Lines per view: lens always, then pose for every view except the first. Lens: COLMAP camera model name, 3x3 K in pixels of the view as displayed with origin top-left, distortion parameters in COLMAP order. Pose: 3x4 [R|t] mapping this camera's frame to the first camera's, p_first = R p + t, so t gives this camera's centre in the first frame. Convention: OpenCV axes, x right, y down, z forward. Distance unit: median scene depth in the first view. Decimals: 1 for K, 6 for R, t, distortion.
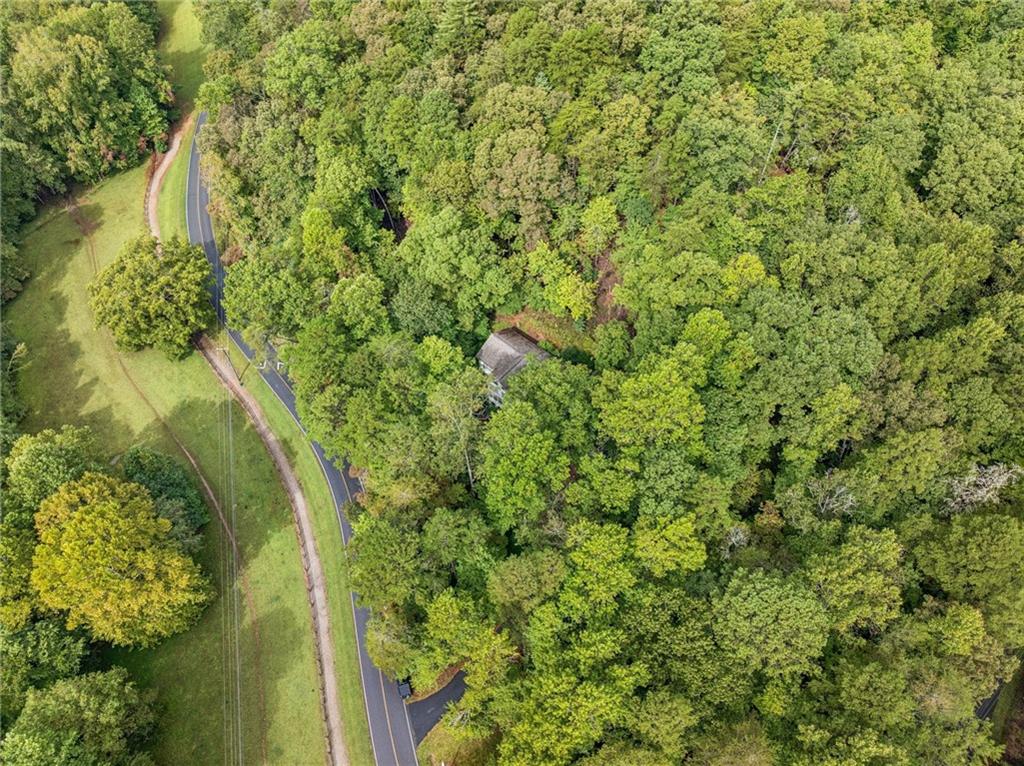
lens RADIAL K [[714.5, 0, 514.0], [0, 714.5, 382.9], [0, 0, 1]] dist [-0.027262, 0.004068]
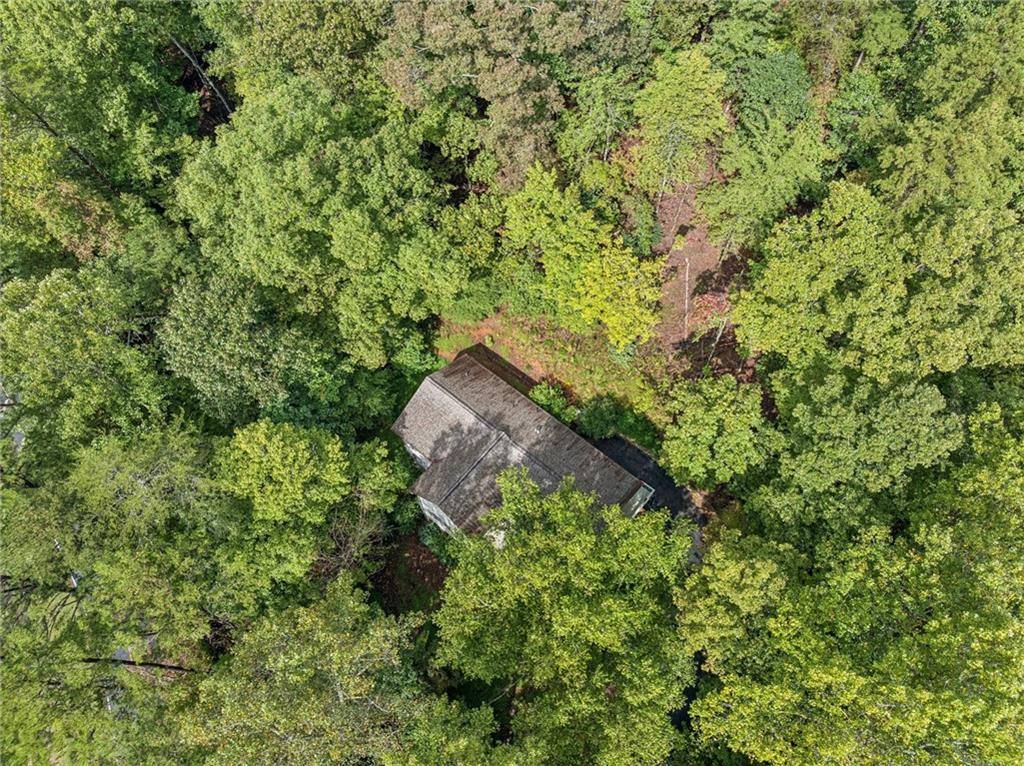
lens RADIAL K [[714.5, 0, 509.9], [0, 714.5, 382.1], [0, 0, 1]] dist [-0.027262, 0.004068]
pose [[0.999929, -0.011541, 0.002821, 0.020332], [0.011039, 0.990295, 0.138542, -0.131502], [-0.004393, -0.138501, 0.990352, 0.577166]]
